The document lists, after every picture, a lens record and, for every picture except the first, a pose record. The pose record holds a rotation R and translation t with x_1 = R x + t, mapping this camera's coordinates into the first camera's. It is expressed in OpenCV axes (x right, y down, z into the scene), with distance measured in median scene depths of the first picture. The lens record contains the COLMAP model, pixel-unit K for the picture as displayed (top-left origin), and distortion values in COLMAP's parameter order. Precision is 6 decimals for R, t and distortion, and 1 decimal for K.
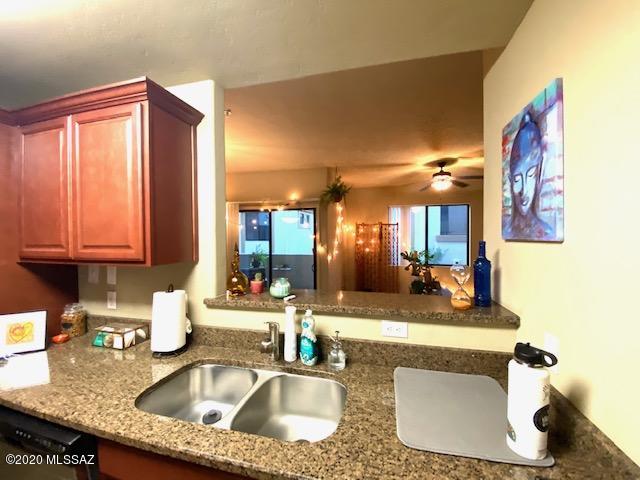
lens RADIAL K [[257.8, 0, 321.8], [0, 257.8, 239.8], [0, 0, 1]] dist [0.033702, -0.025505]
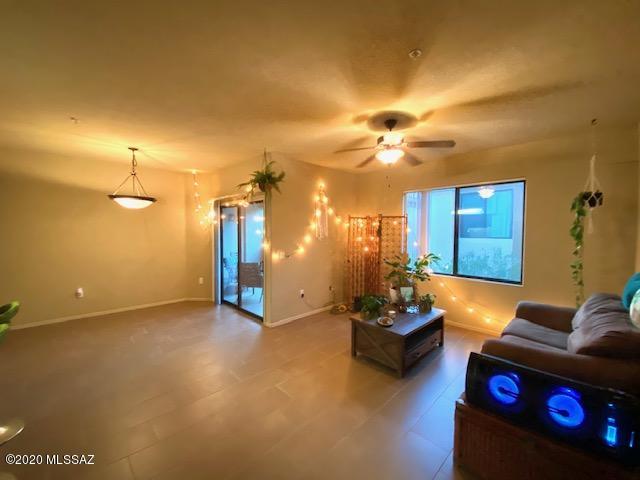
lens RADIAL K [[257.8, 0, 321.8], [0, 257.8, 239.8], [0, 0, 1]] dist [0.033702, -0.025505]
pose [[0.854443, 0.028051, -0.518787, 2.122982], [-0.015675, 0.999479, 0.028225, -0.047926], [0.519308, -0.015985, 0.854437, 1.133680]]
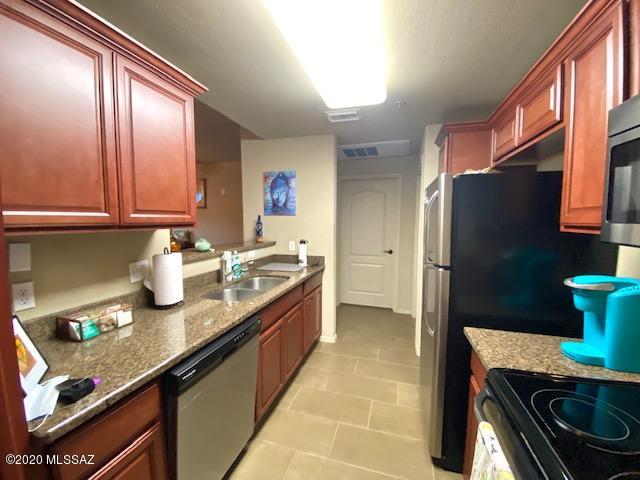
lens RADIAL K [[257.8, 0, 321.8], [0, 257.8, 239.8], [0, 0, 1]] dist [0.033702, -0.025505]
pose [[0.039840, -0.069949, 0.996755, -1.669884], [0.008655, 0.997533, 0.069658, 0.064571], [-0.999169, 0.005851, 0.040347, 0.280417]]
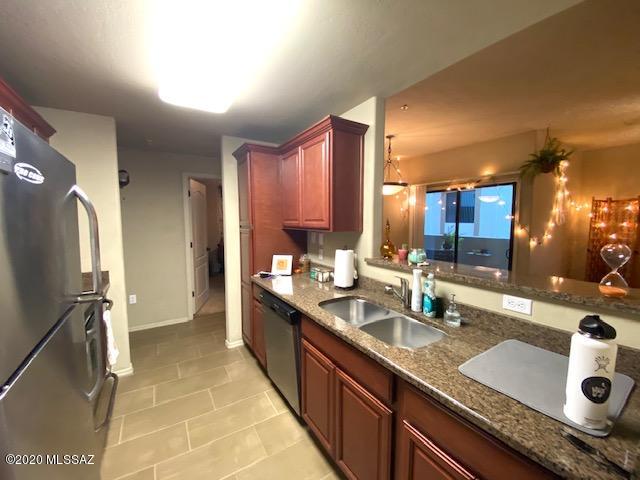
lens RADIAL K [[257.8, 0, 321.8], [0, 257.8, 239.8], [0, 0, 1]] dist [0.033702, -0.025505]
pose [[0.729370, 0.058783, -0.681590, 0.354270], [-0.012365, 0.997272, 0.072777, 0.028746], [0.684008, -0.044653, 0.728106, -0.202261]]
